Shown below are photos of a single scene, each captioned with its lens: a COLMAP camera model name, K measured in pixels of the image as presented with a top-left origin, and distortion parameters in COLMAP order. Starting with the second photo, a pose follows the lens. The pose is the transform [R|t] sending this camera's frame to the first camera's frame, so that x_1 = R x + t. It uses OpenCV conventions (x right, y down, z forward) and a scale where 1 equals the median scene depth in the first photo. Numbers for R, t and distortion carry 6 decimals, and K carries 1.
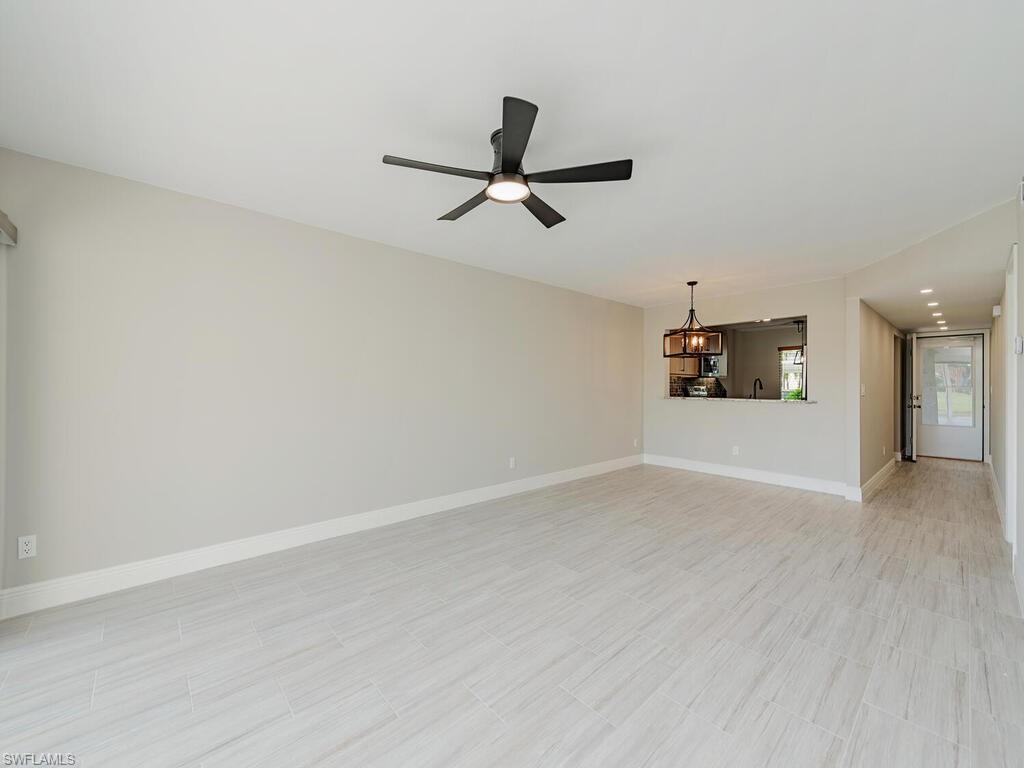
lens RADIAL K [[413.6, 0, 514.2], [0, 413.6, 383.9], [0, 0, 1]] dist [-0.000228, -0.000008]
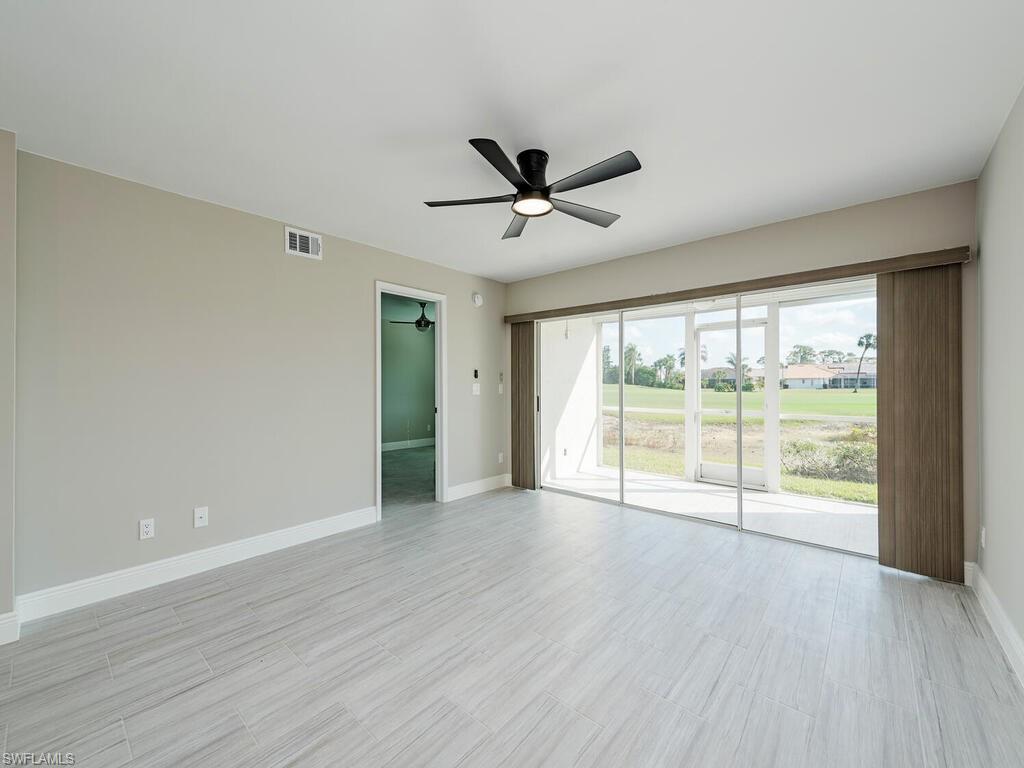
lens RADIAL K [[413.6, 0, 511.4], [0, 413.6, 377.8], [0, 0, 1]] dist [-0.000228, -0.000008]
pose [[-0.993642, -0.001469, -0.112574, 0.187584], [-0.000330, 0.999949, -0.010137, -0.002186], [0.112583, -0.010035, -0.993592, 2.370726]]
